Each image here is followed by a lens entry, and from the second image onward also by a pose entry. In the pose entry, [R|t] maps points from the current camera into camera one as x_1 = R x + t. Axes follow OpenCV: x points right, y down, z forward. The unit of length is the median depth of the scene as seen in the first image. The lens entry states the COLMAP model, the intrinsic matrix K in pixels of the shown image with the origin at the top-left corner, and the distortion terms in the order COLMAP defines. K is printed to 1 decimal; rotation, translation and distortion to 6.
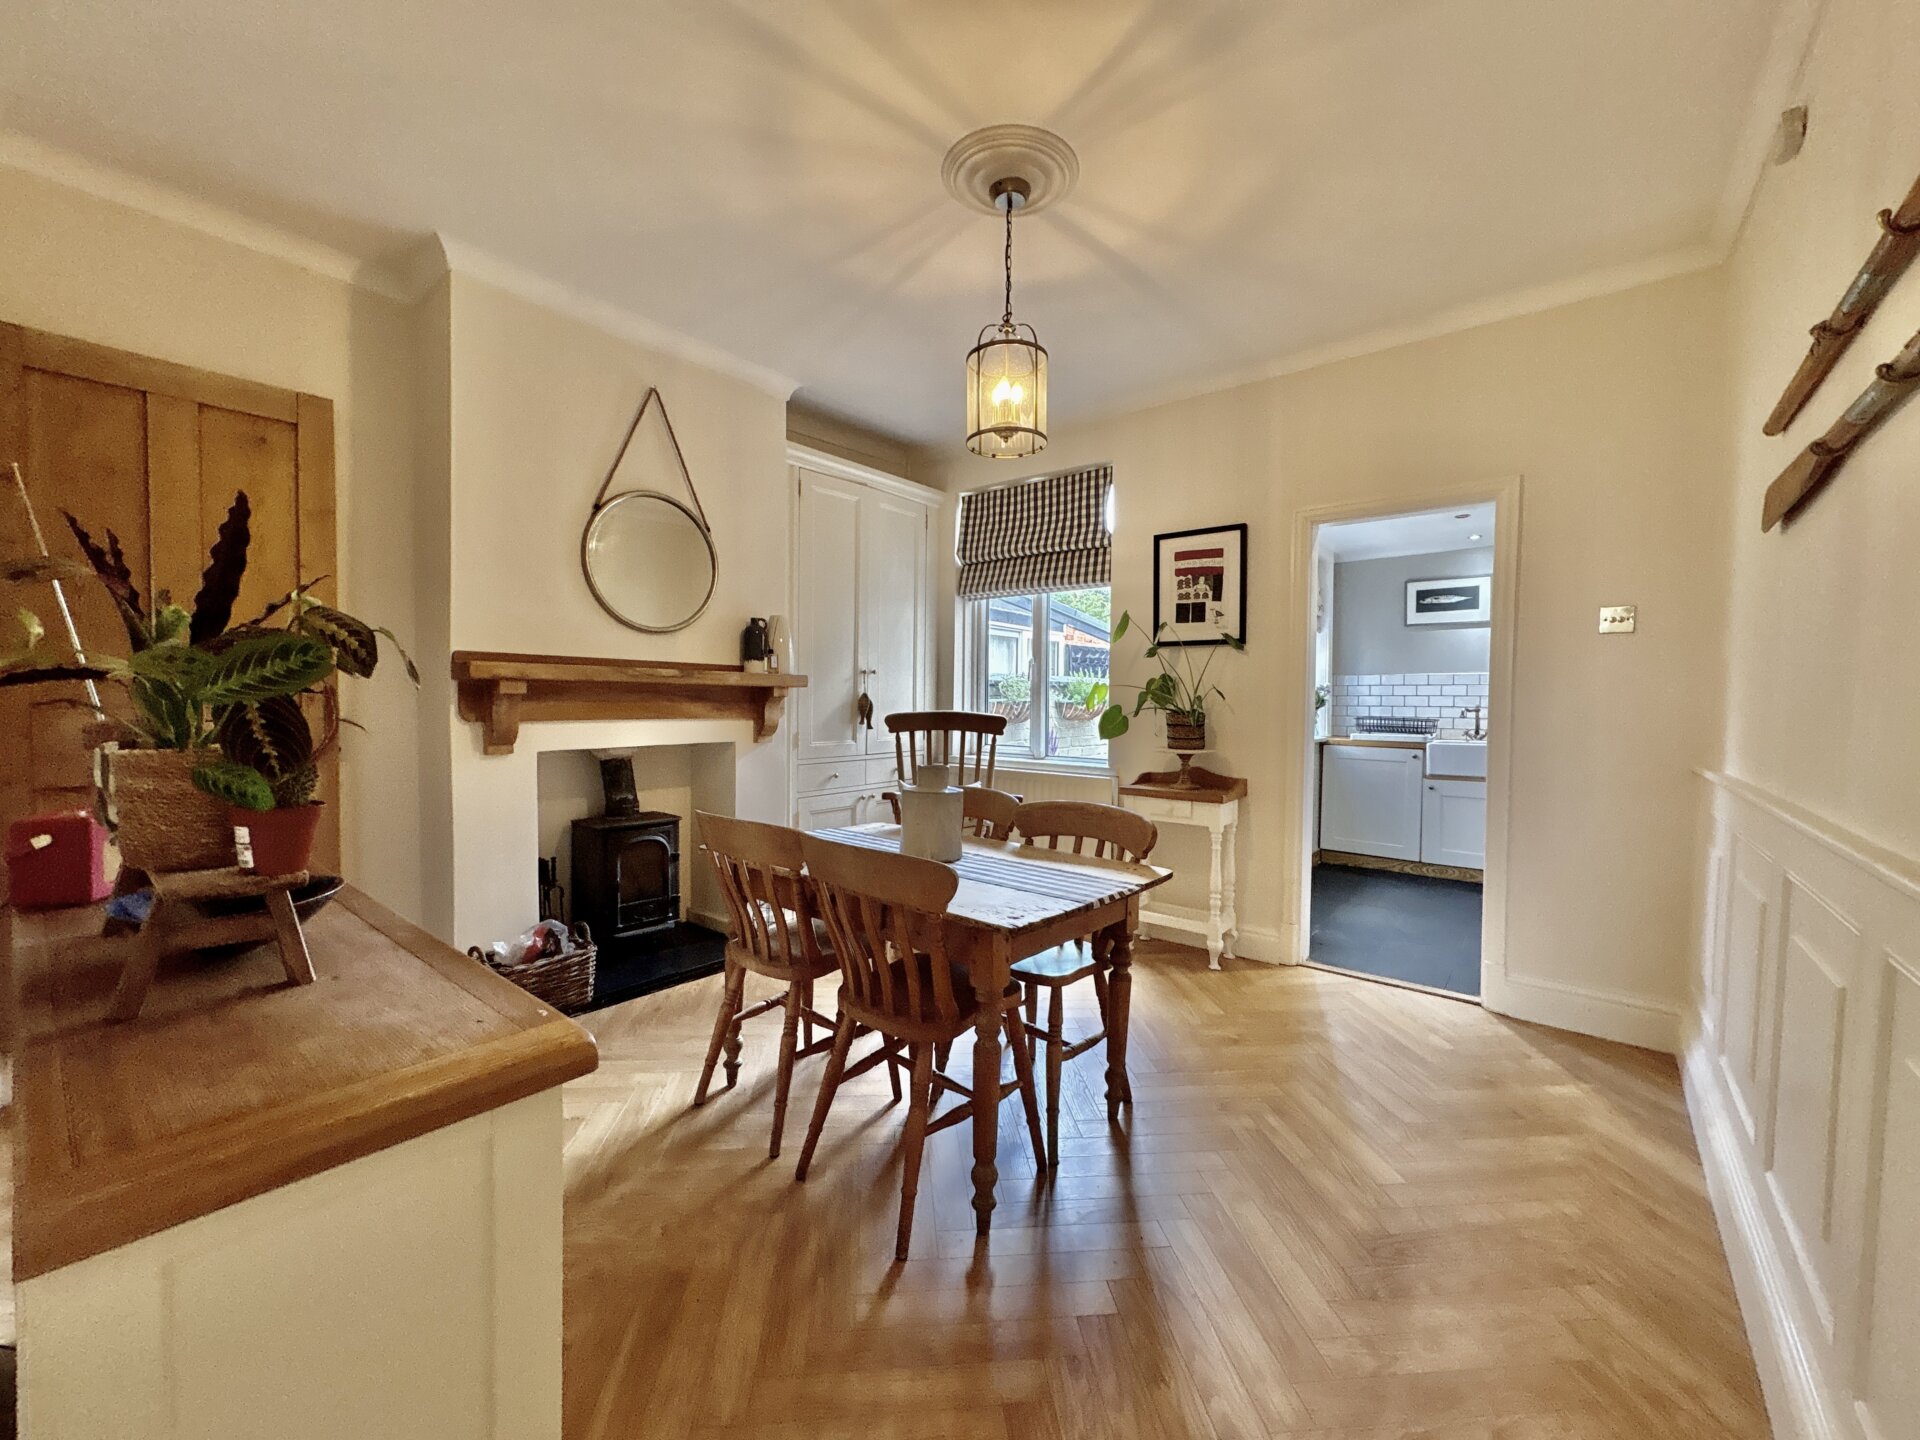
lens RADIAL K [[757.5, 0, 953.8], [0, 757.5, 718.3], [0, 0, 1]] dist [0.000115, 0.000049]
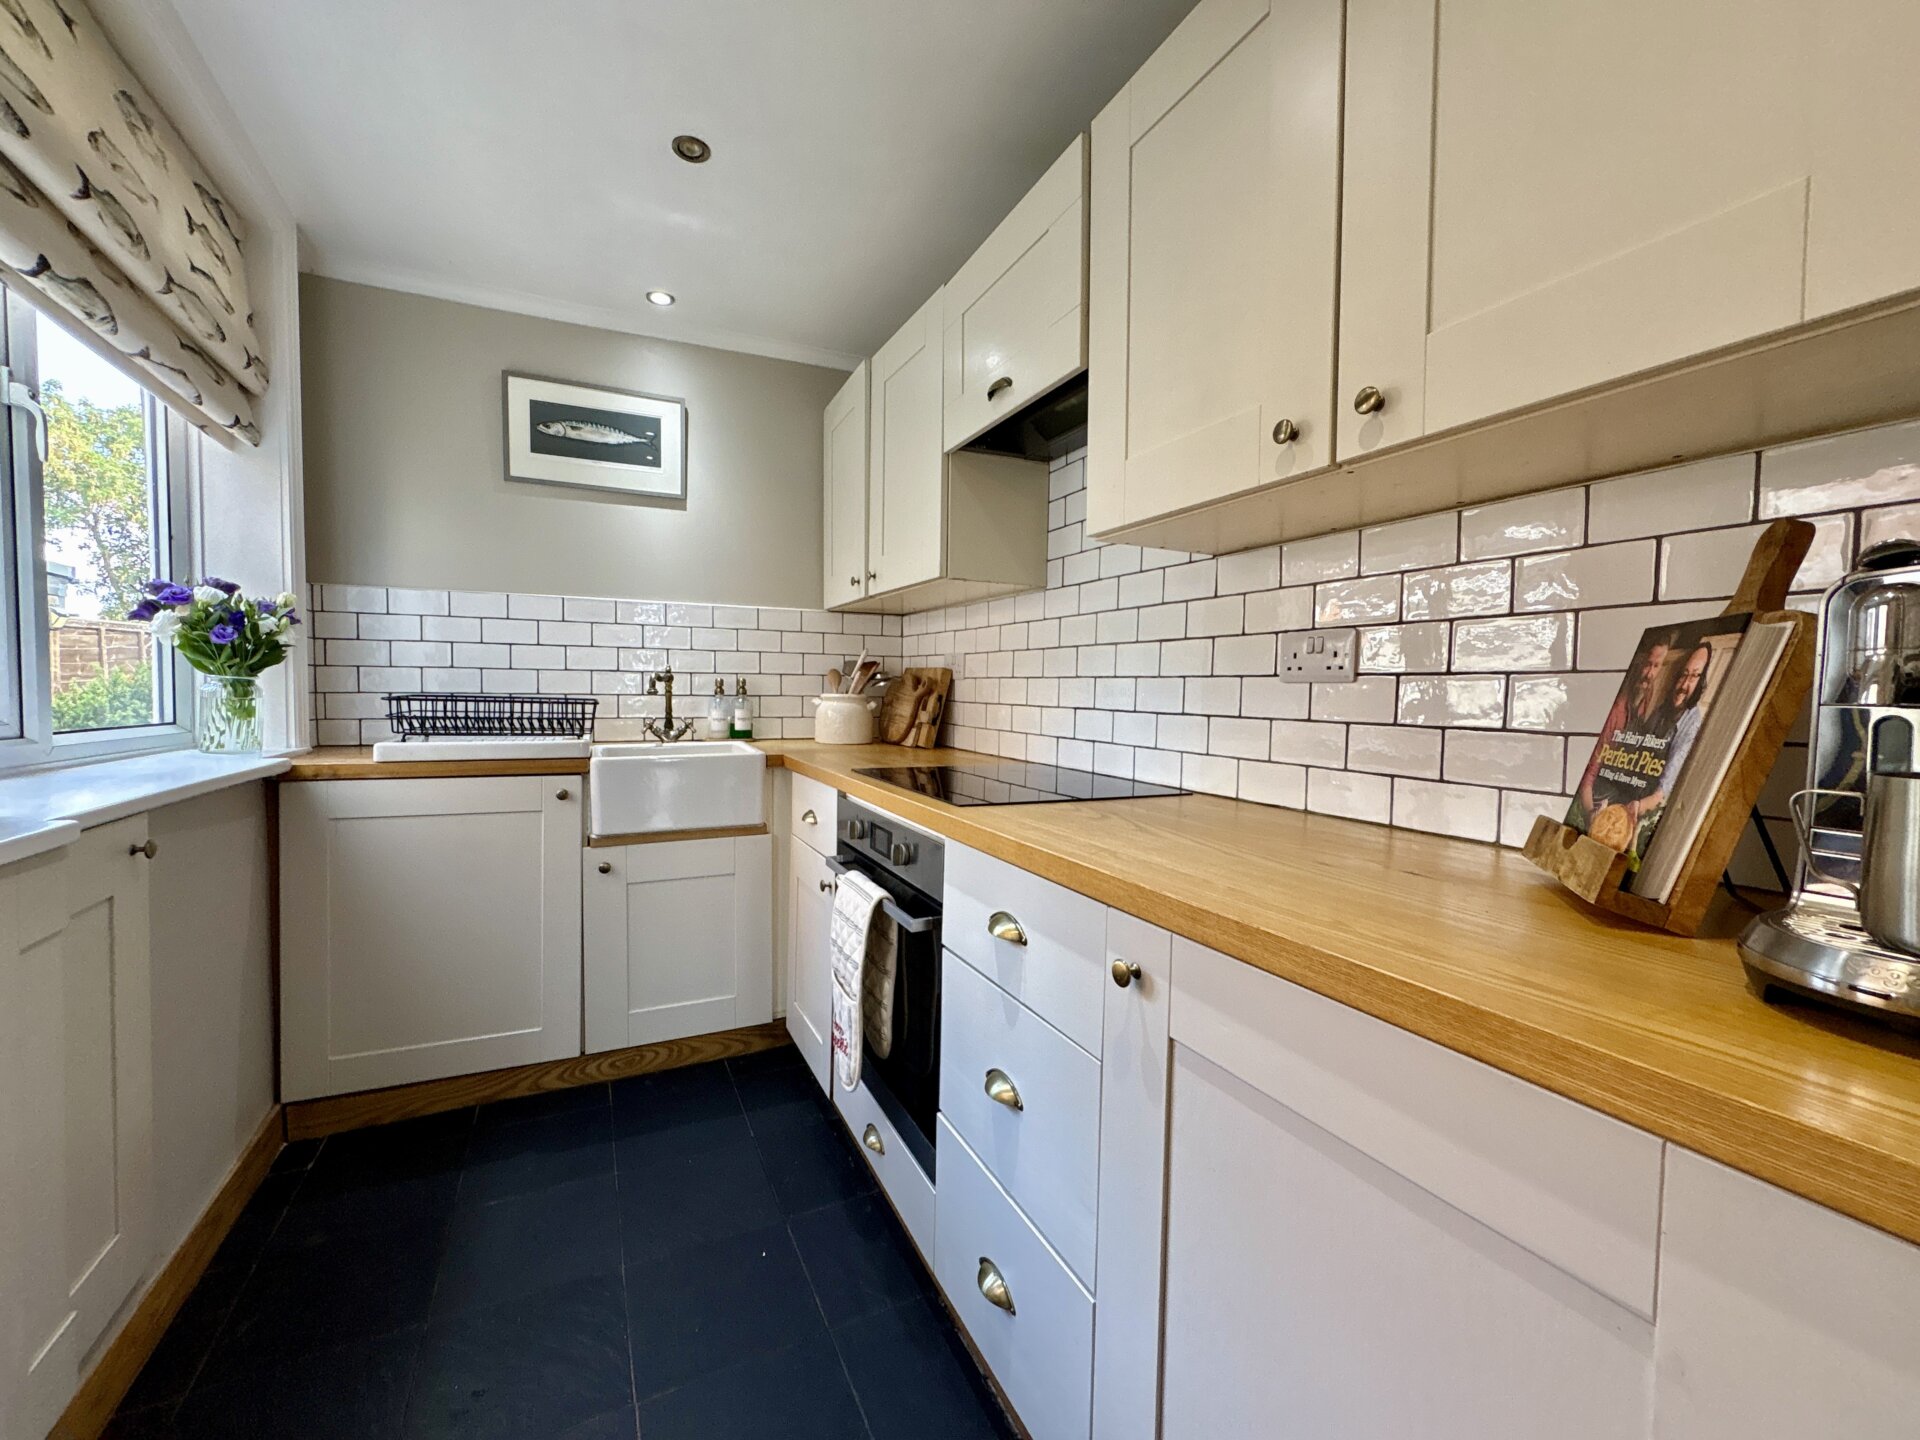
lens RADIAL K [[757.5, 0, 959.7], [0, 757.5, 711.1], [0, 0, 1]] dist [0.000115, 0.000049]
pose [[0.397760, -0.029121, 0.917027, 0.313626], [0.017612, 0.999554, 0.024102, 0.001773], [-0.917320, 0.006564, 0.398096, 0.616819]]
